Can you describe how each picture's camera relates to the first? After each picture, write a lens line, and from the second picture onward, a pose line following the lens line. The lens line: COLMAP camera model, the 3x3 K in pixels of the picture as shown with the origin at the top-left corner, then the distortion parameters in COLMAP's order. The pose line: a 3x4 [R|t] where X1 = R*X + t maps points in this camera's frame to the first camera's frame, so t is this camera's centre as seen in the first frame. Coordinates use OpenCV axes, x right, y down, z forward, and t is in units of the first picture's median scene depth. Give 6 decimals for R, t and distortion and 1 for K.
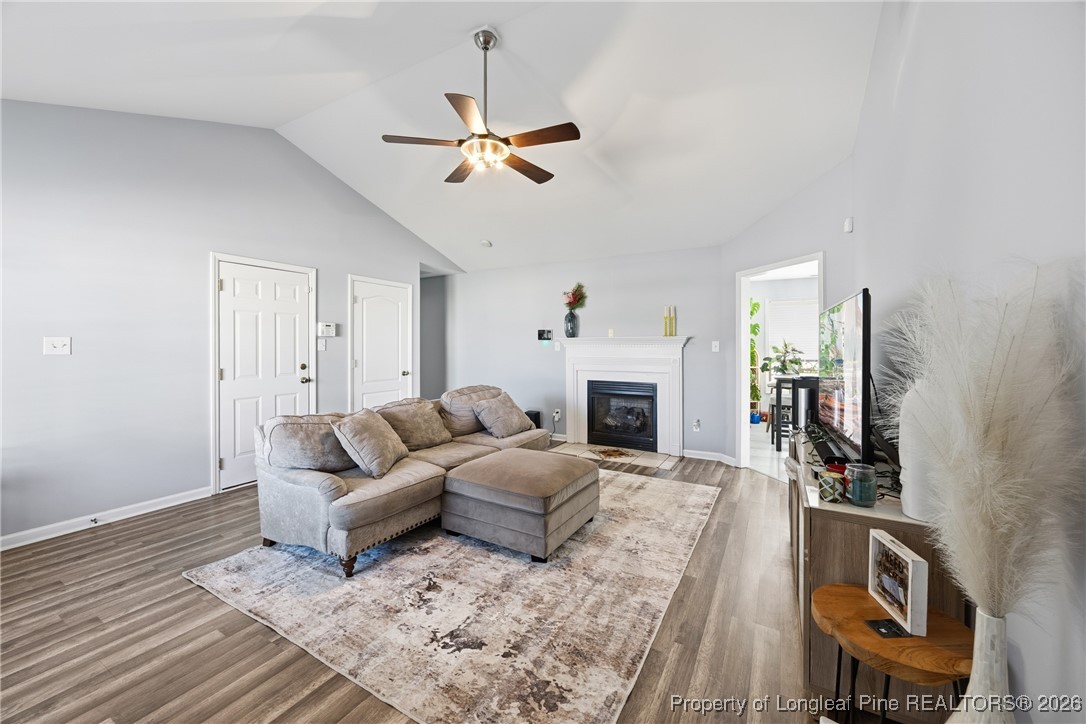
lens RADIAL K [[418.4, 0, 542.3], [0, 418.4, 353.0], [0, 0, 1]] dist [-0.002818, -0.000242]
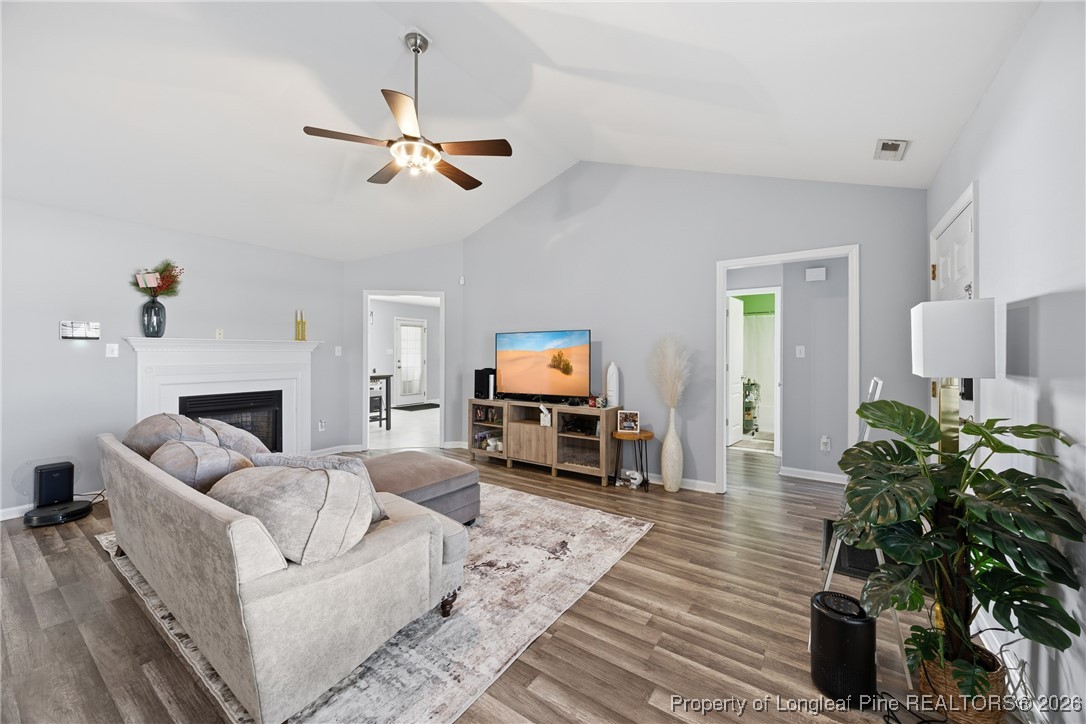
lens RADIAL K [[418.4, 0, 542.7], [0, 418.4, 354.4], [0, 0, 1]] dist [-0.002818, -0.000242]
pose [[0.078572, -0.005599, 0.996893, -1.349759], [0.012989, 0.999905, 0.004592, -0.008738], [-0.996824, 0.012588, 0.078637, 0.749725]]
